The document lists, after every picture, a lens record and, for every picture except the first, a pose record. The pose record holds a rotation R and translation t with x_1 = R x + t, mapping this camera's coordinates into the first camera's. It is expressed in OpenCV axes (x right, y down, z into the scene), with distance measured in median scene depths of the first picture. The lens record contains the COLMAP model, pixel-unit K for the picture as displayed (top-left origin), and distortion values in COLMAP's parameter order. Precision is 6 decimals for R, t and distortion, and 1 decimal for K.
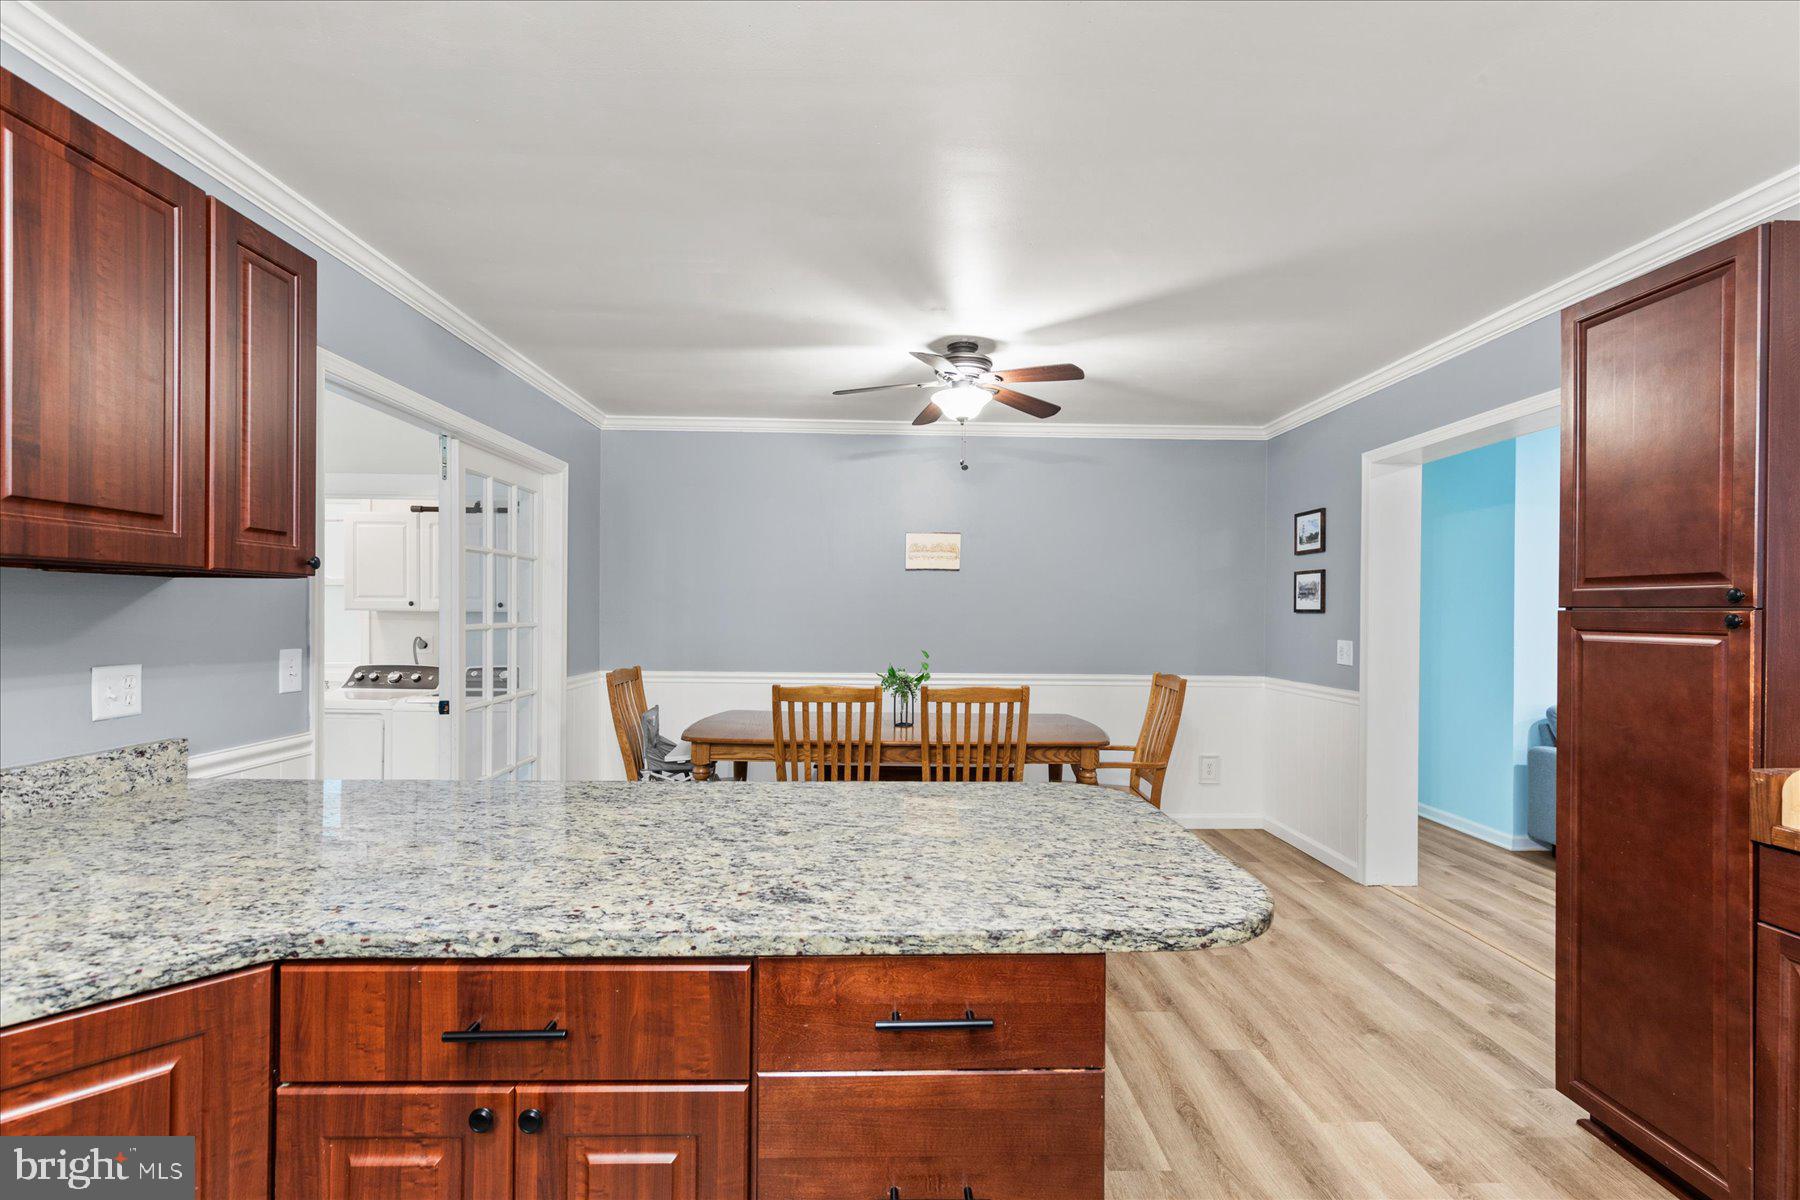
lens RADIAL K [[795.6, 0, 907.2], [0, 795.6, 612.1], [0, 0, 1]] dist [0.003218, 0.000025]
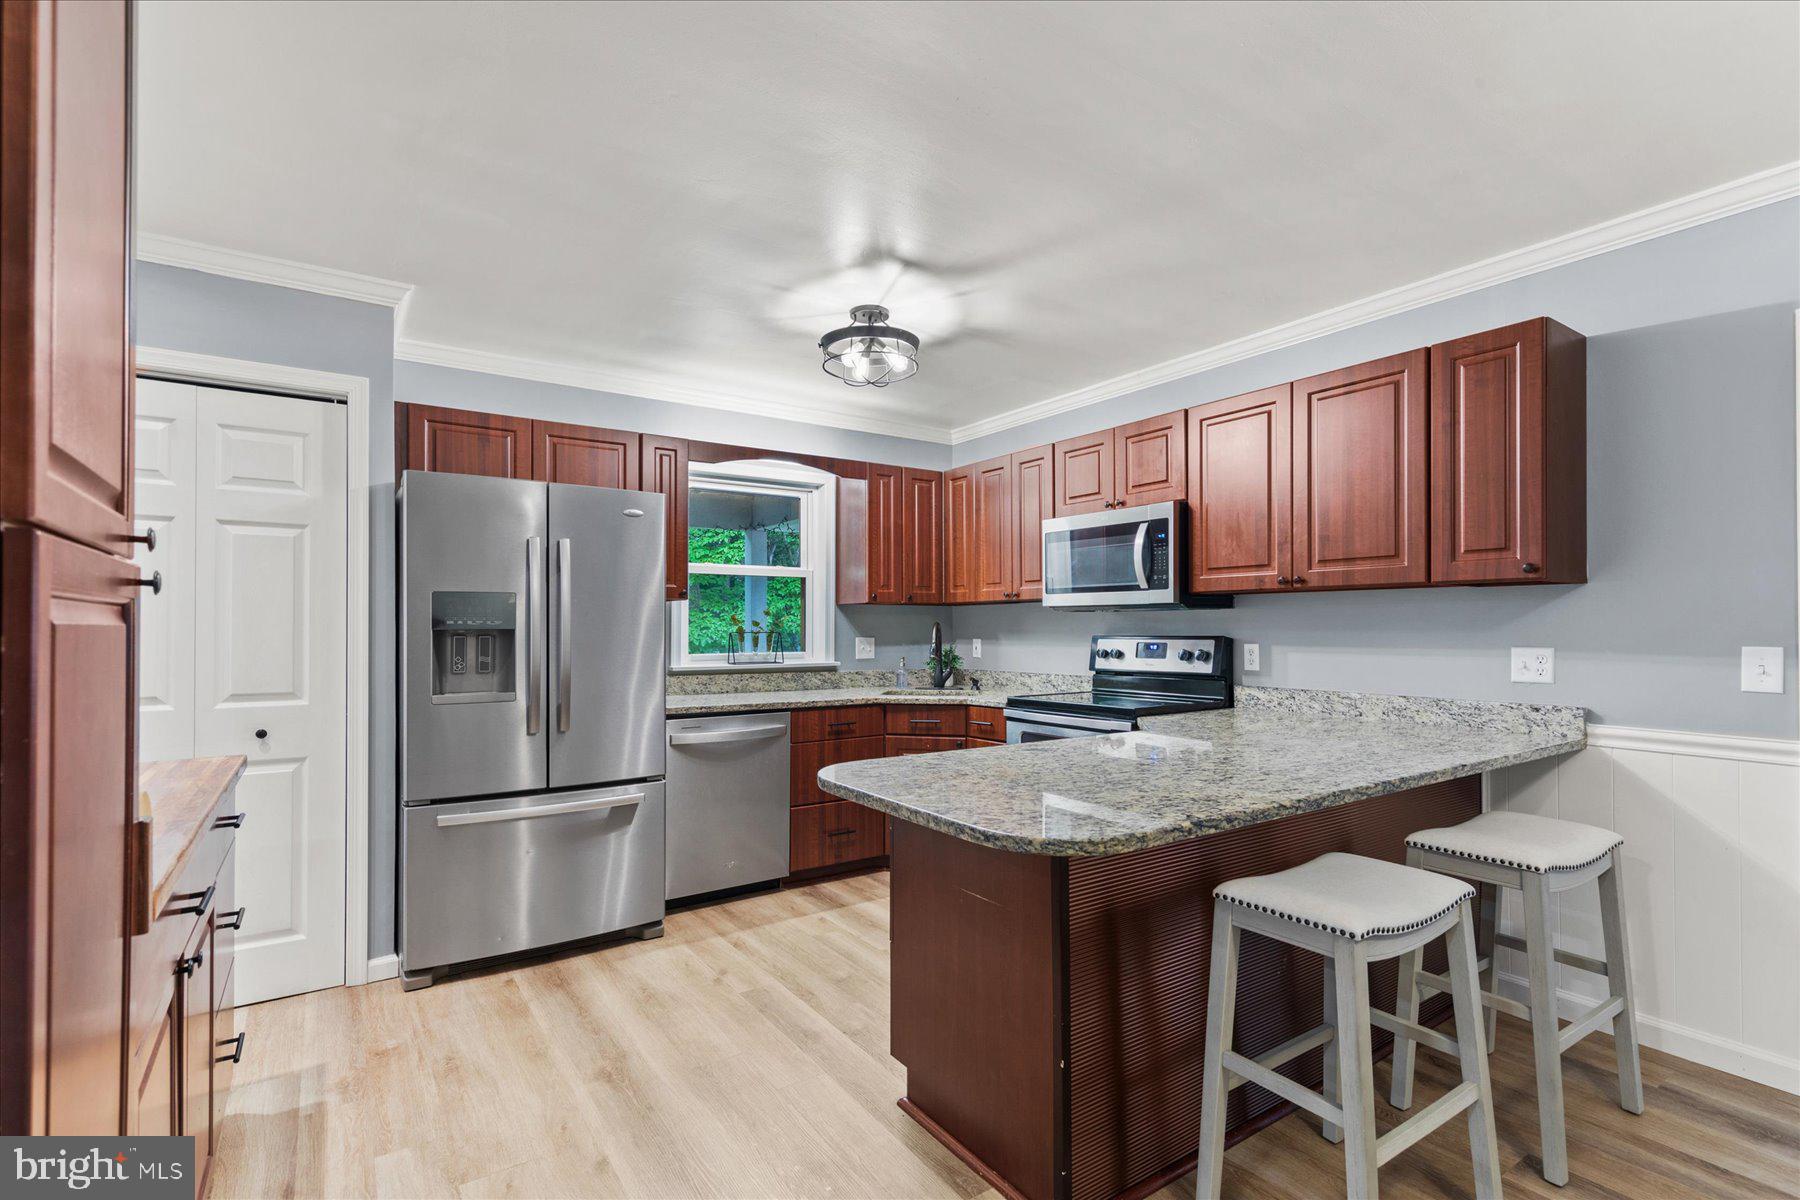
lens RADIAL K [[817.3, 0, 904.0], [0, 817.3, 628.5], [0, 0, 1]] dist [0.003207, 0.000174]
pose [[-0.844975, -0.004772, -0.534784, 0.868186], [-0.004769, 0.999988, -0.001388, 0.043898], [0.534784, 0.001377, -0.844987, 1.820232]]
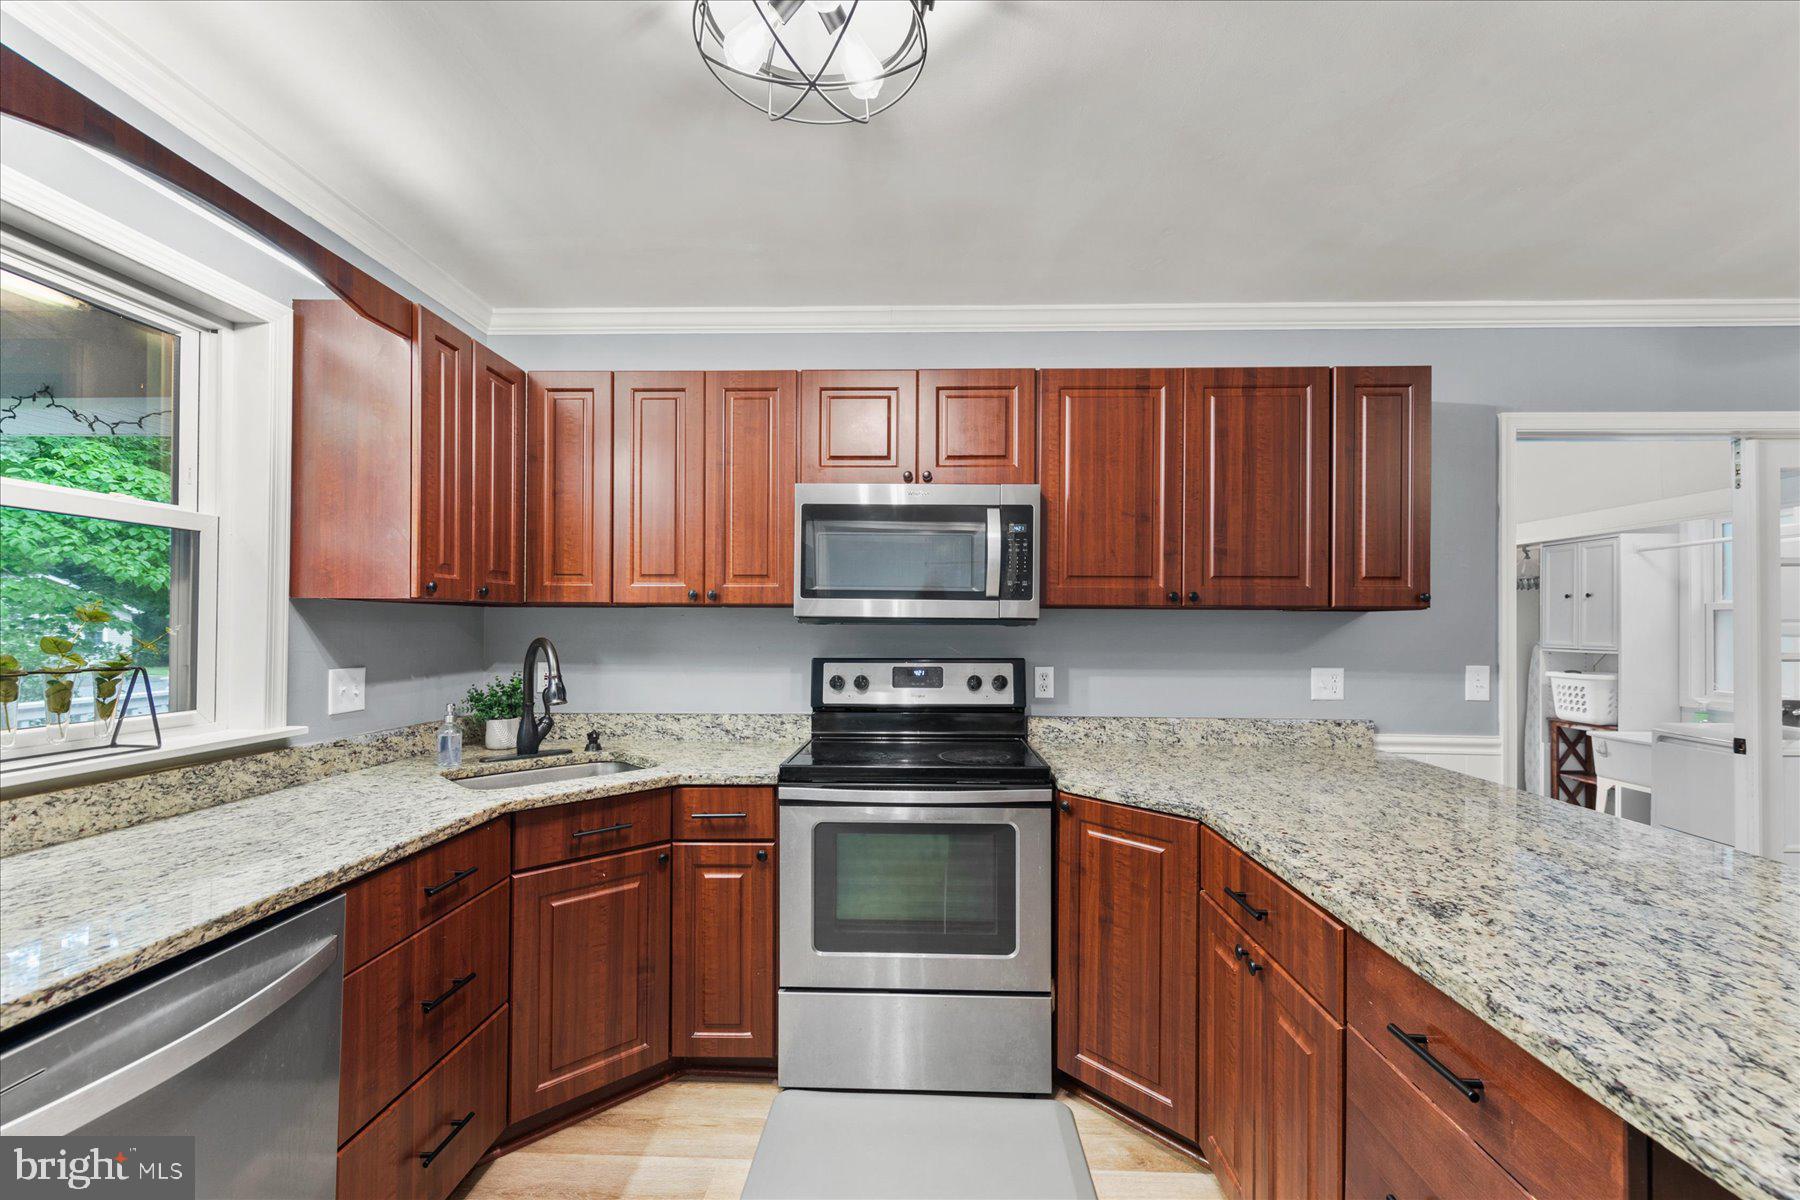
lens RADIAL K [[735.3, 0, 895.1], [0, 735.3, 623.3], [0, 0, 1]] dist [0.004390, 0.000115]
pose [[-0.072573, -0.012899, -0.997280, 0.617173], [-0.007470, 0.999895, -0.012390, 0.002290], [0.997335, 0.006550, -0.072661, 0.259426]]
